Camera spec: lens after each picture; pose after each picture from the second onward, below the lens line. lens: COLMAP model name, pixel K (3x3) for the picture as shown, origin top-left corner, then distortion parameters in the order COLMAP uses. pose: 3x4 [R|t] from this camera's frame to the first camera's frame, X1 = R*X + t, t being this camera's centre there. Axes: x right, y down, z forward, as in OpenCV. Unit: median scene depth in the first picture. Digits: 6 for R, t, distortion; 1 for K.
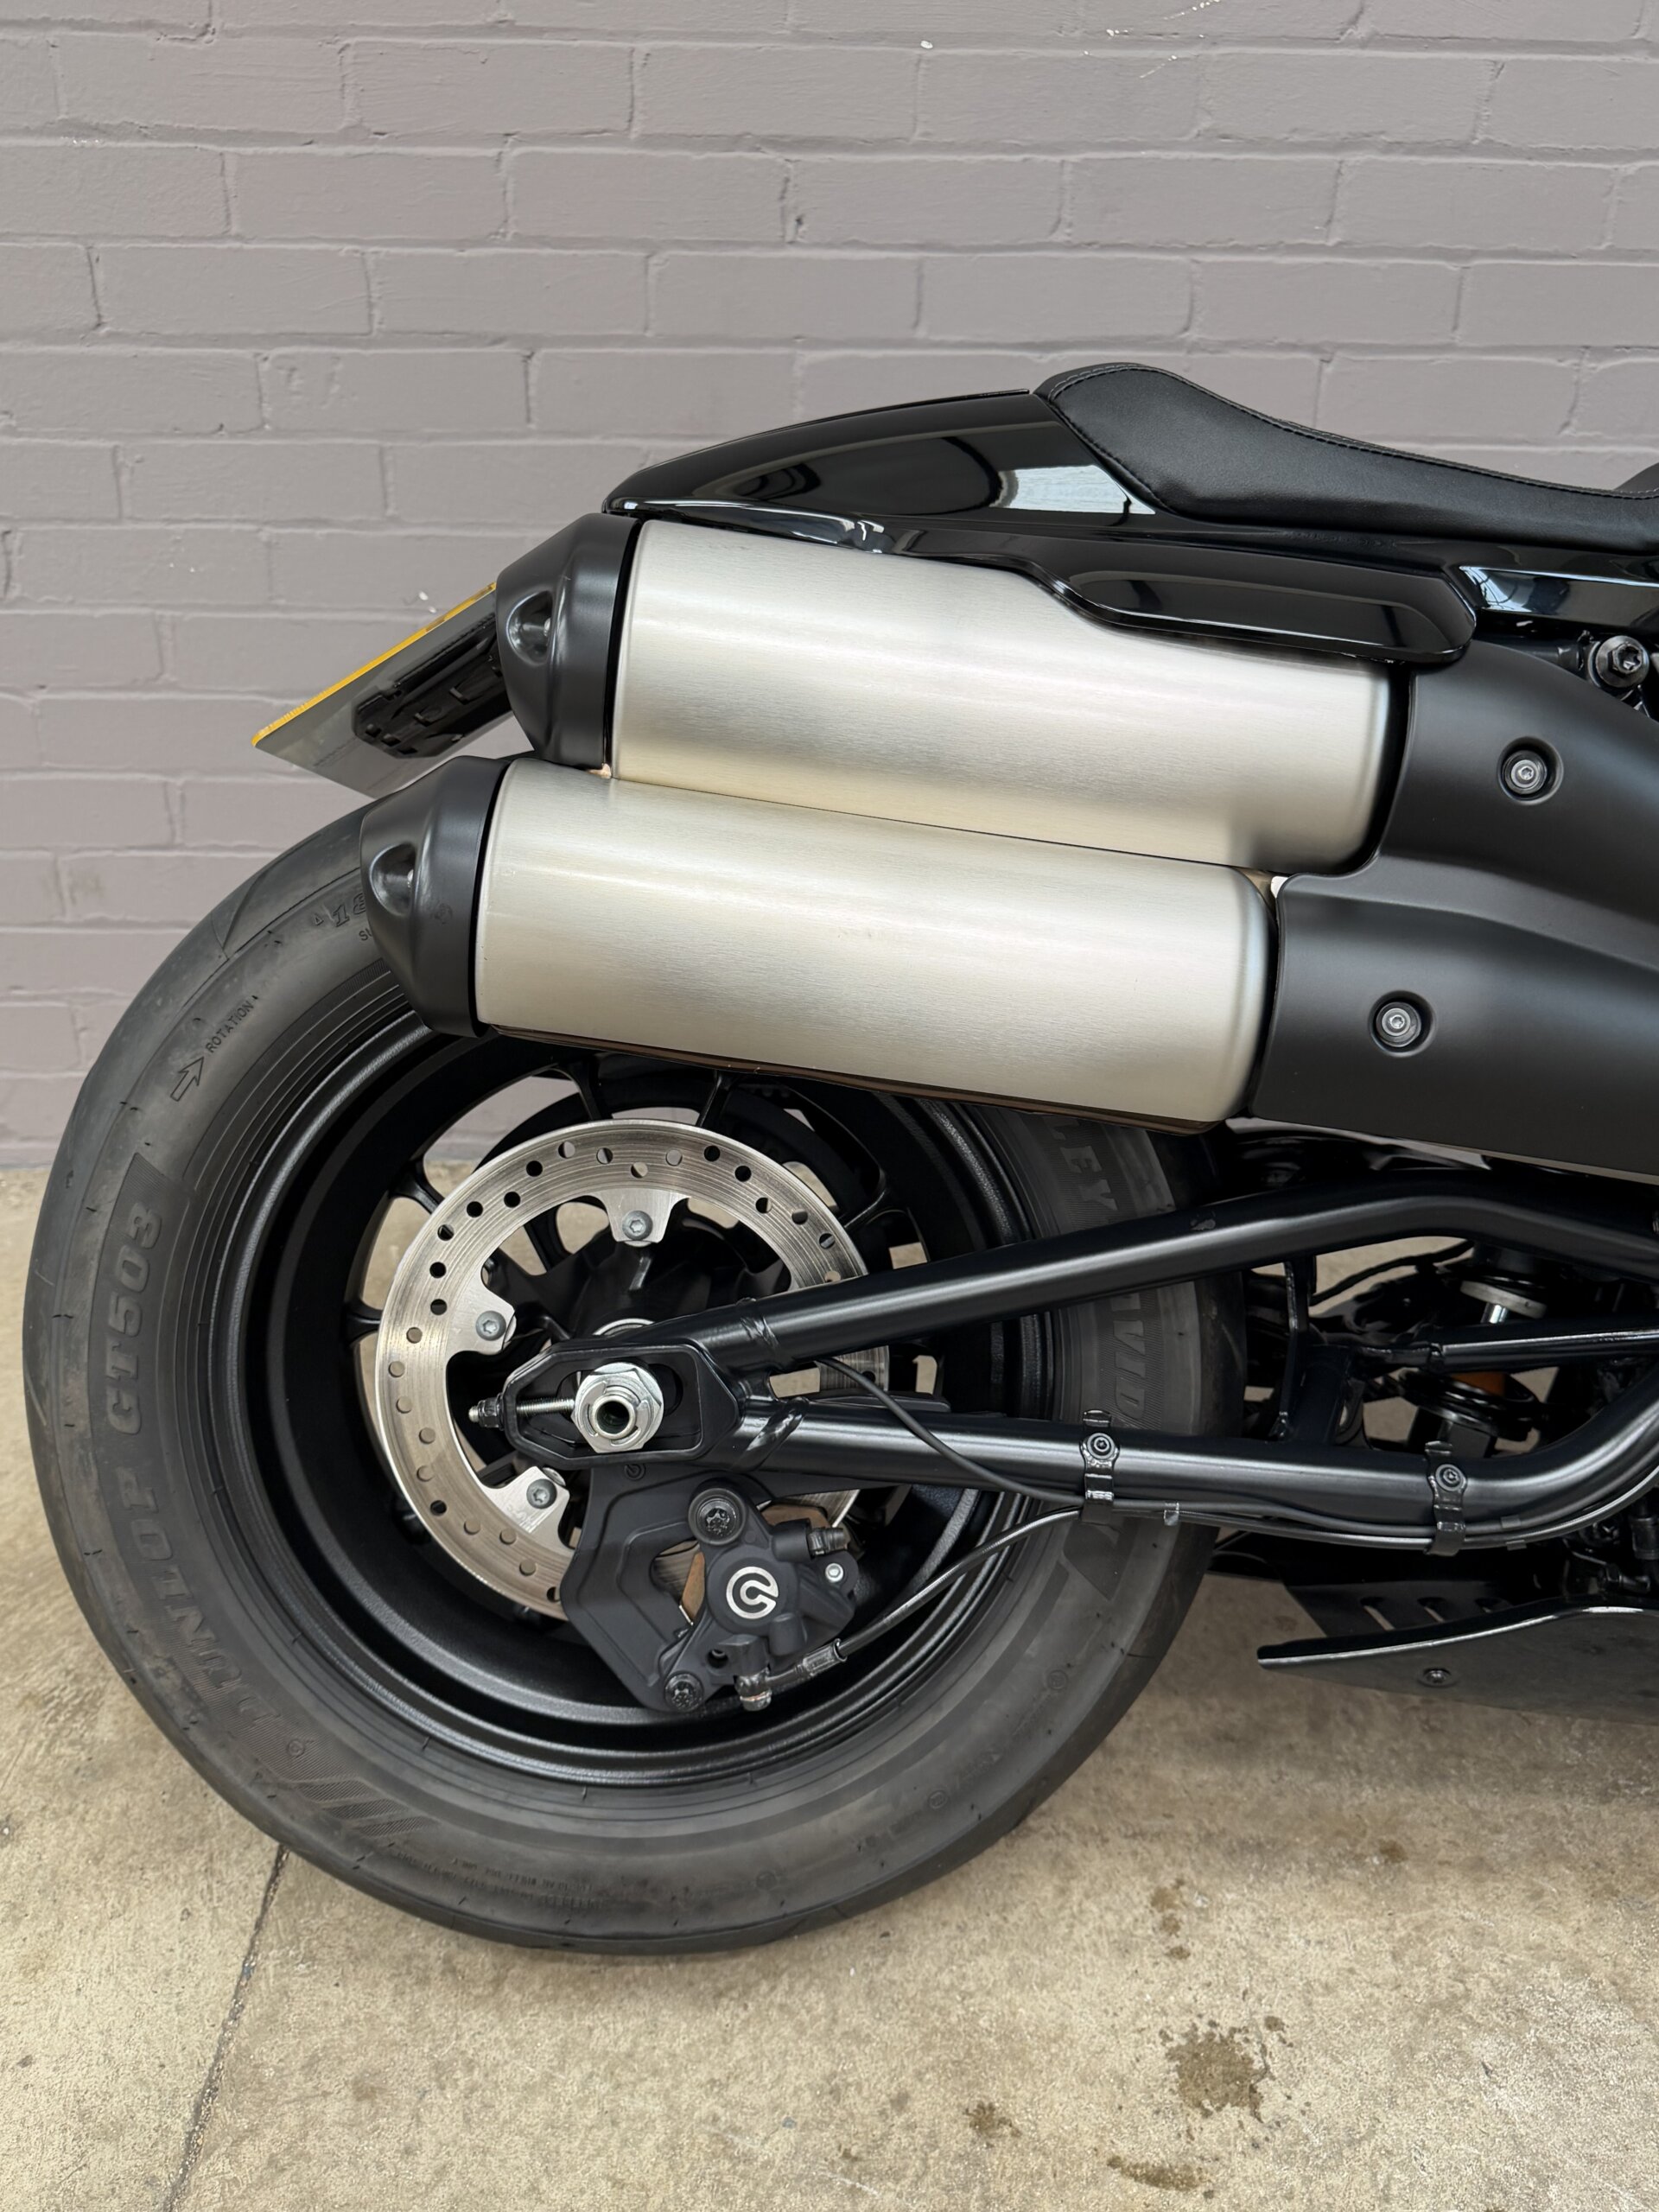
lens RADIAL K [[1811.7, 0, 822.0], [0, 1811.7, 1105.2], [0, 0, 1]] dist [0.022355, -0.031101]
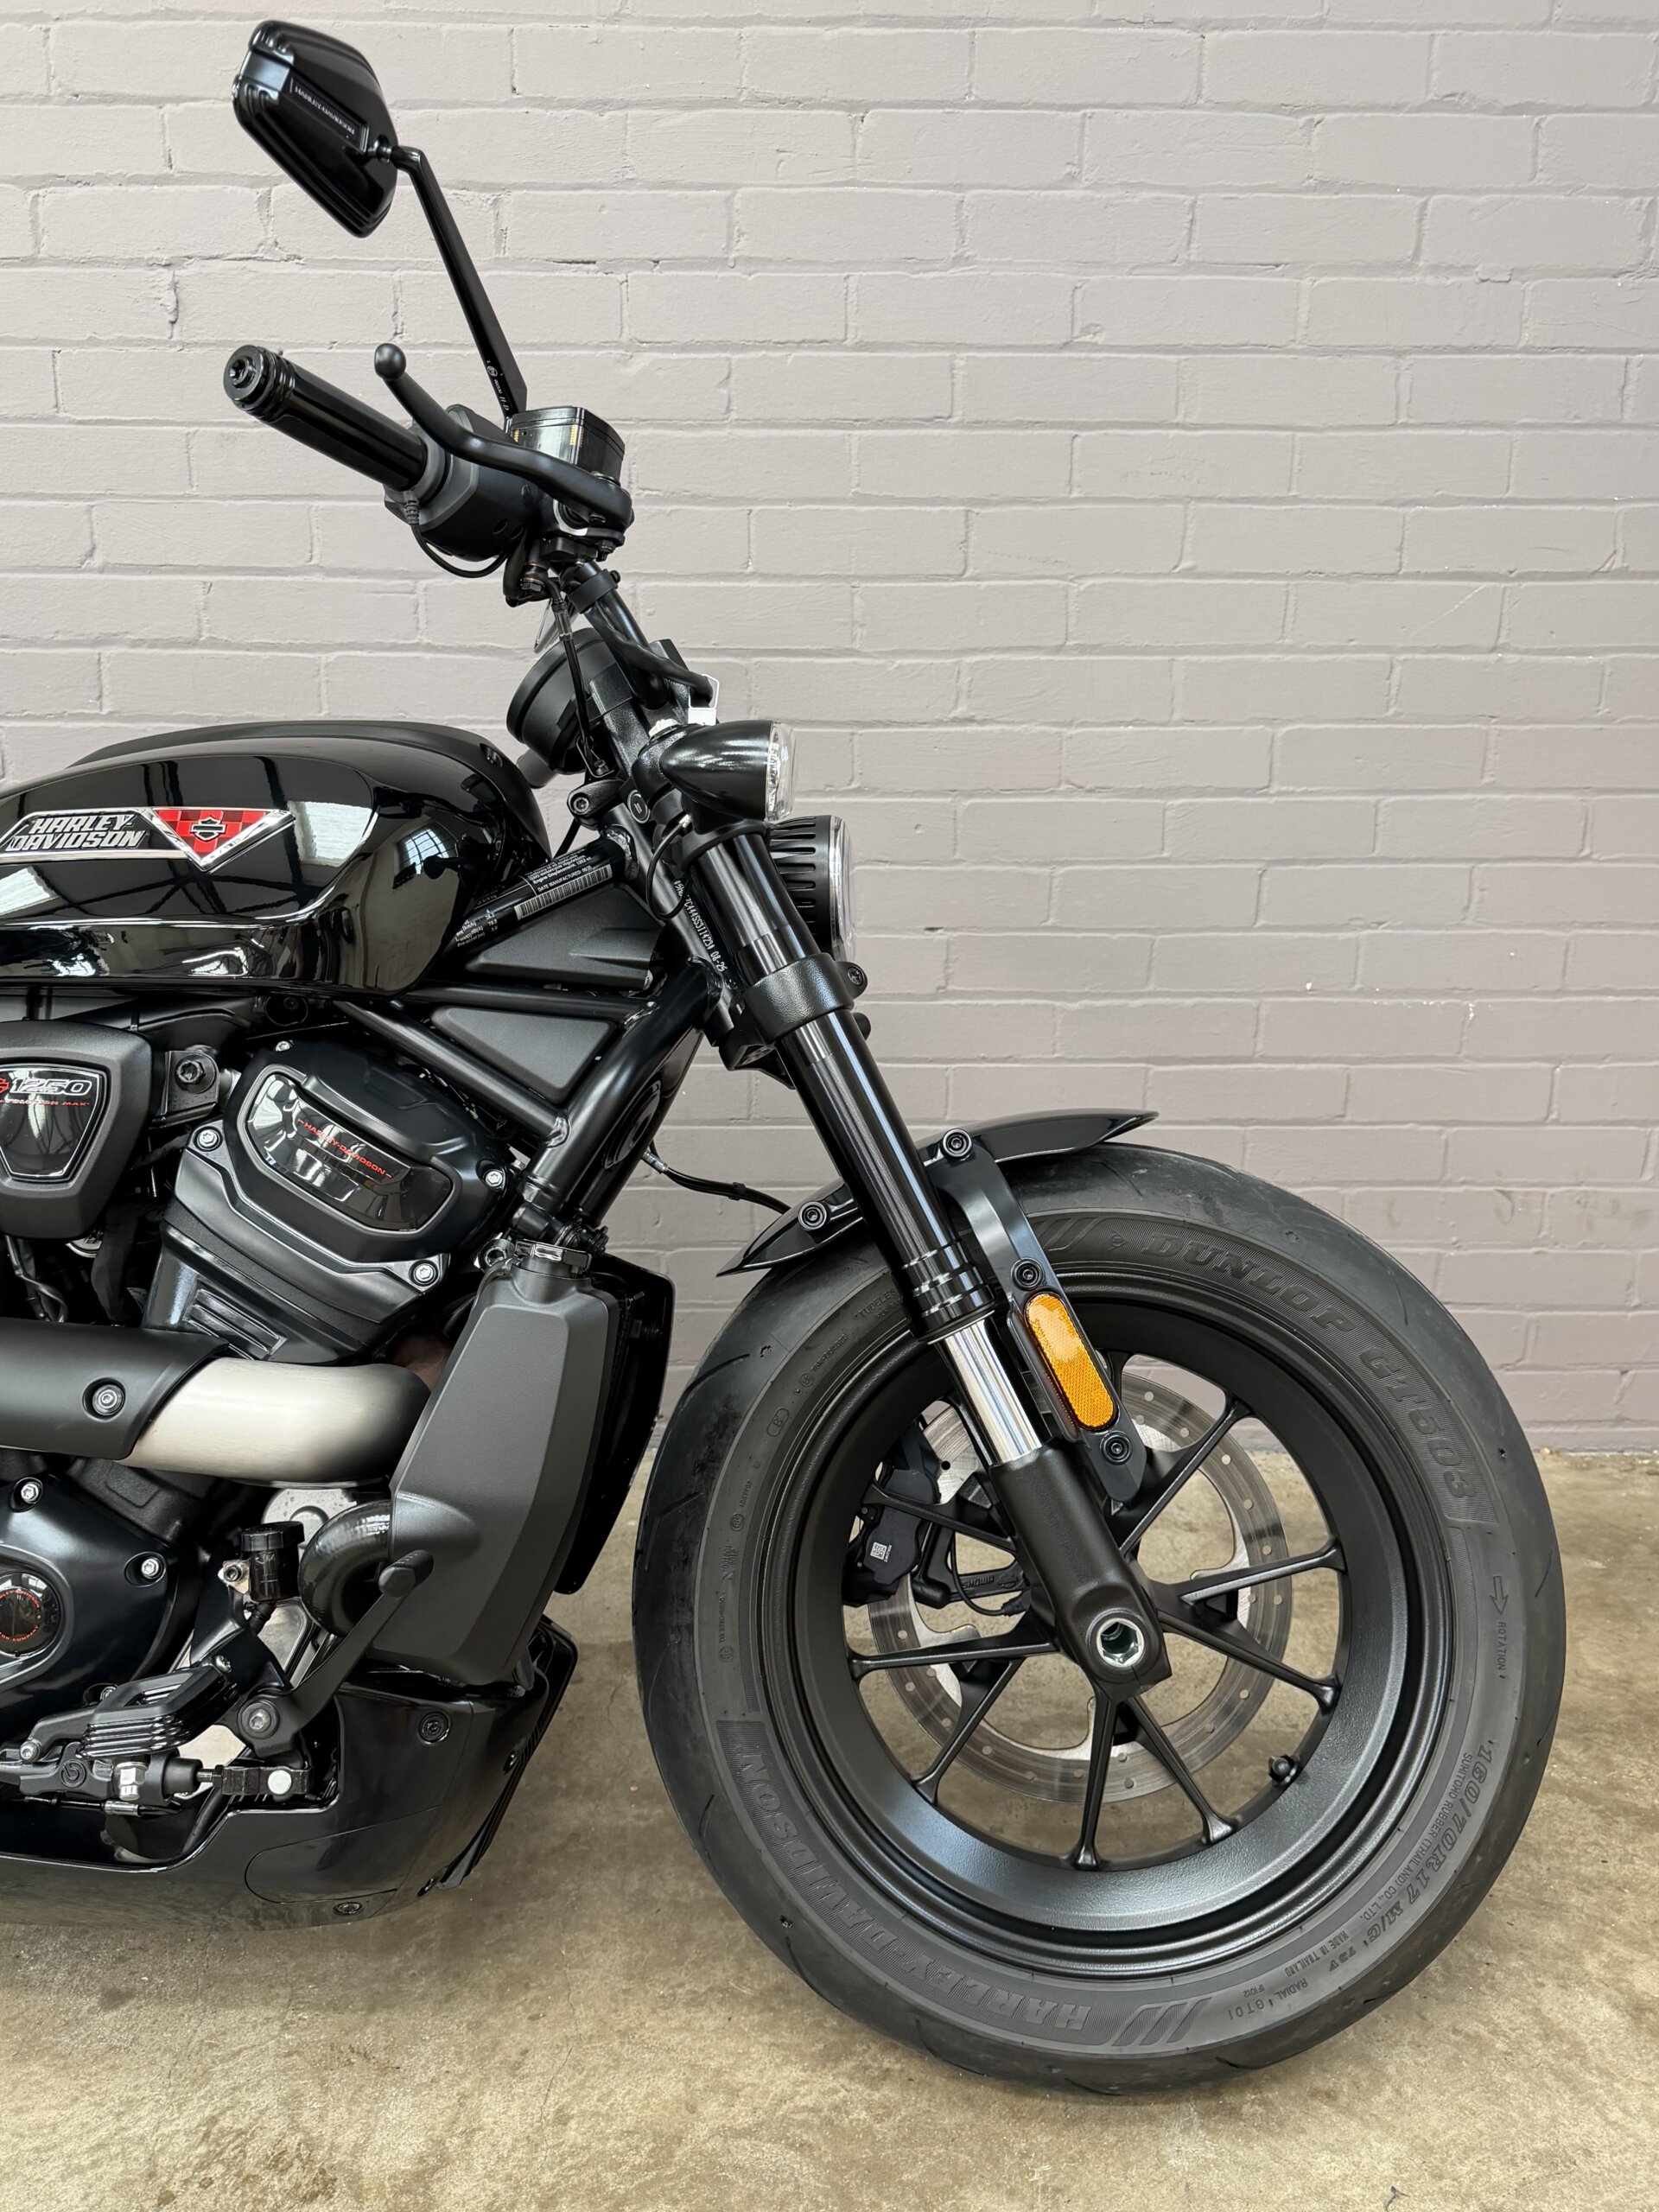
lens RADIAL K [[1811.7, 0, 827.2], [0, 1811.7, 1109.1], [0, 0, 1]] dist [0.022355, -0.031101]
pose [[0.999812, -0.002308, -0.019261, 0.827848], [-0.000955, 0.985845, -0.167658, 0.013518], [0.019375, 0.167645, 0.985657, -0.203805]]
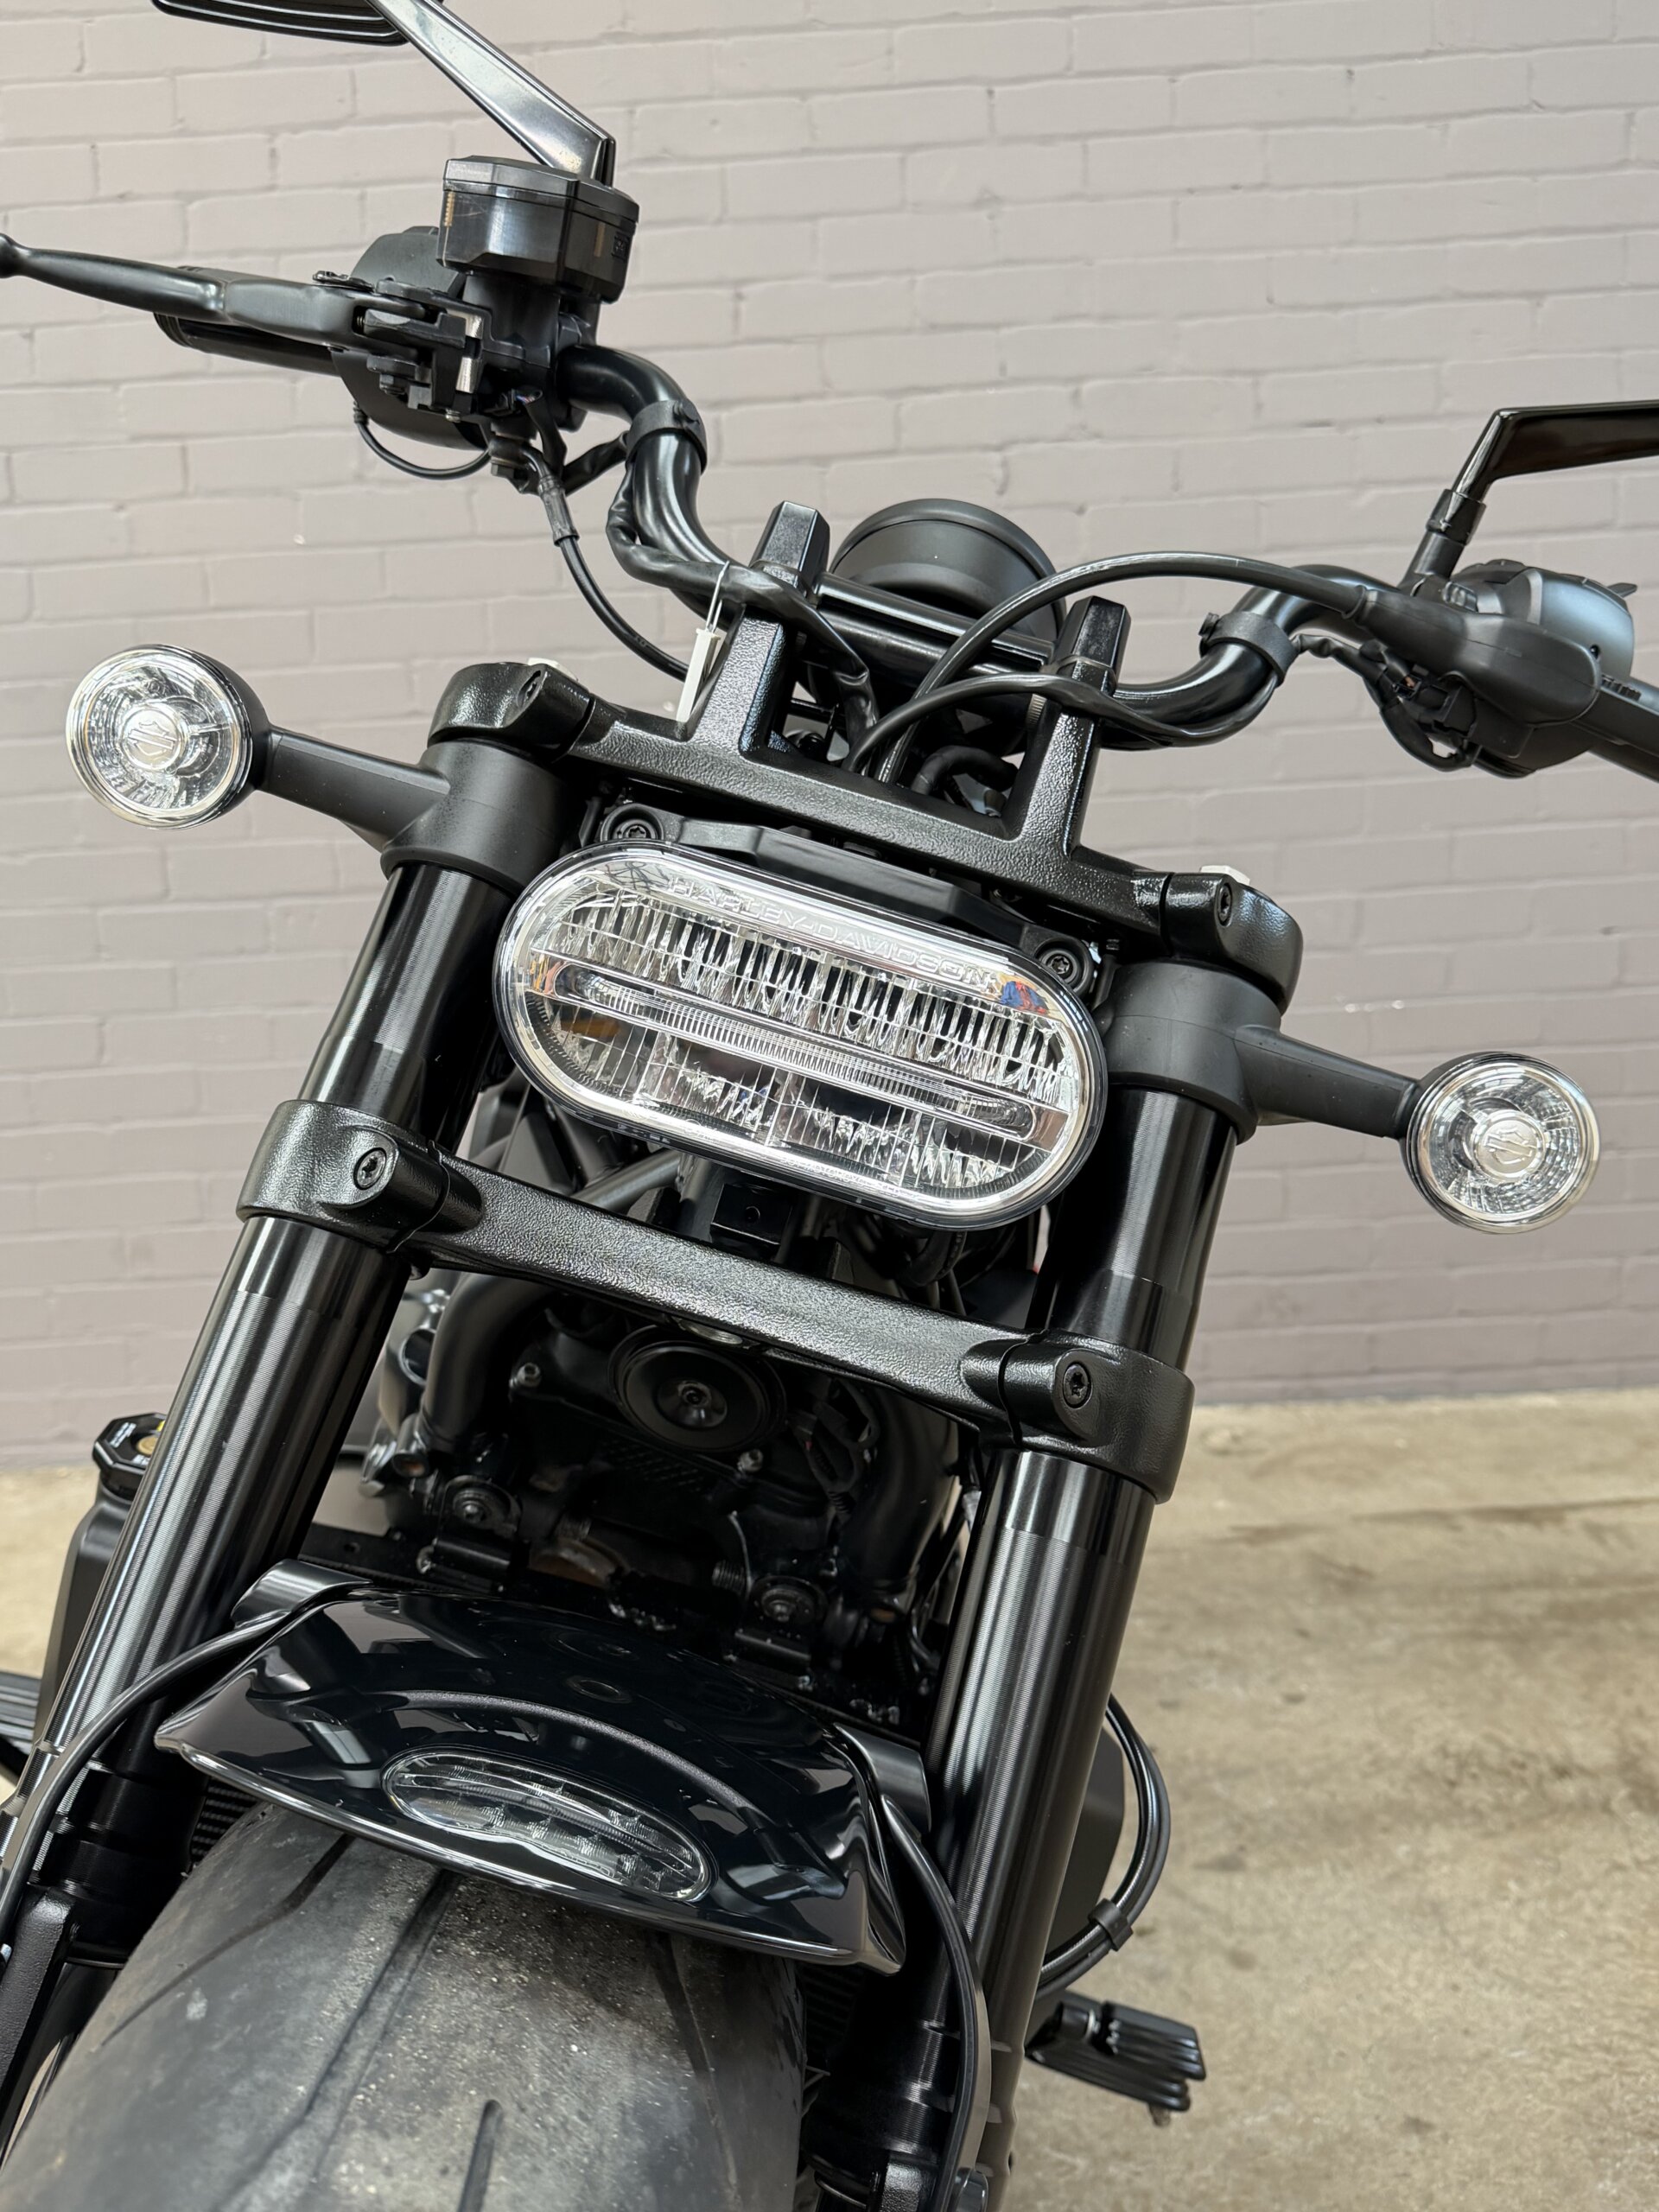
lens RADIAL K [[1961.7, 0, 829.9], [0, 1961.7, 1103.2], [0, 0, 1]] dist [0.016802, -0.031419]
pose [[0.997238, -0.060091, -0.043644, 0.252986], [0.045700, 0.959729, -0.277186, 0.258168], [0.058543, 0.274426, 0.959824, -0.586014]]
